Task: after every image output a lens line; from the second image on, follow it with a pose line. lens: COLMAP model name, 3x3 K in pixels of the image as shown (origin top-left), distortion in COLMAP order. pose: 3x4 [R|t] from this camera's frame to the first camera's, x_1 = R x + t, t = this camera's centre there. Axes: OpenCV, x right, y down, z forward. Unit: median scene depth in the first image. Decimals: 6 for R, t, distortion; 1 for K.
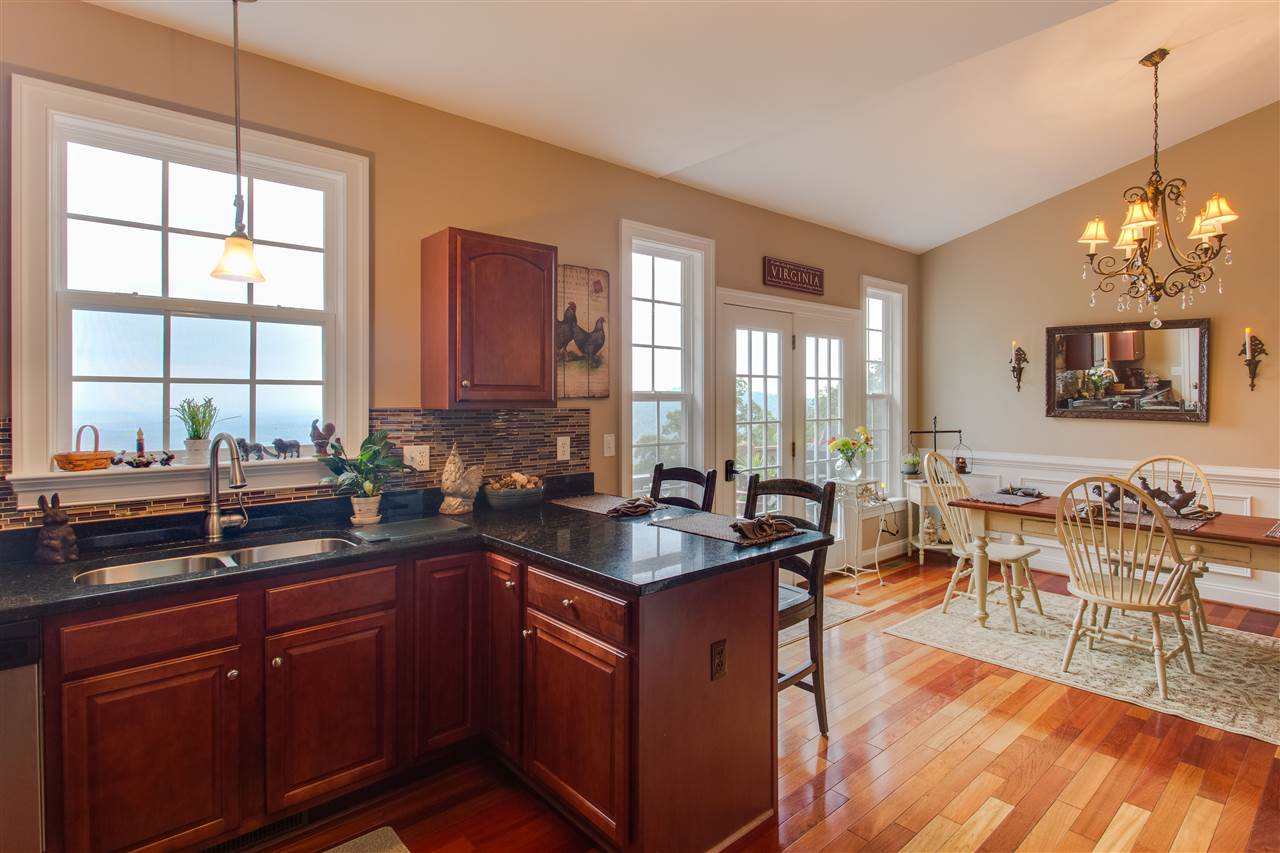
lens RADIAL K [[650.2, 0, 680.4], [0, 650.2, 396.0], [0, 0, 1]] dist [0.006584, 0.000848]
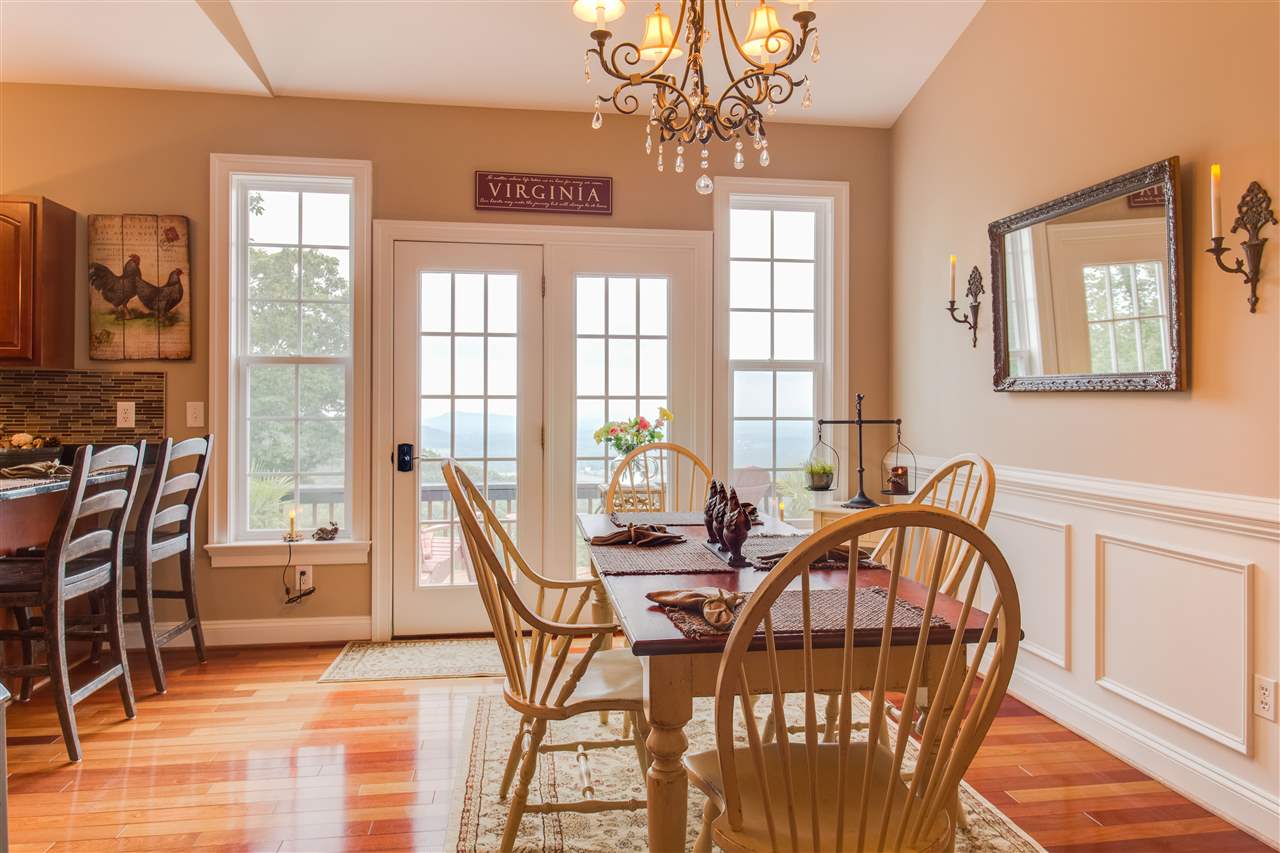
lens RADIAL K [[826.5, 0, 644.5], [0, 826.5, 404.8], [0, 0, 1]] dist [-0.007944, -0.001392]
pose [[0.832535, 0.001038, -0.553971, 1.028676], [-0.001401, 0.999999, -0.000233, 0.063088], [0.553971, 0.000970, 0.832536, 0.420017]]
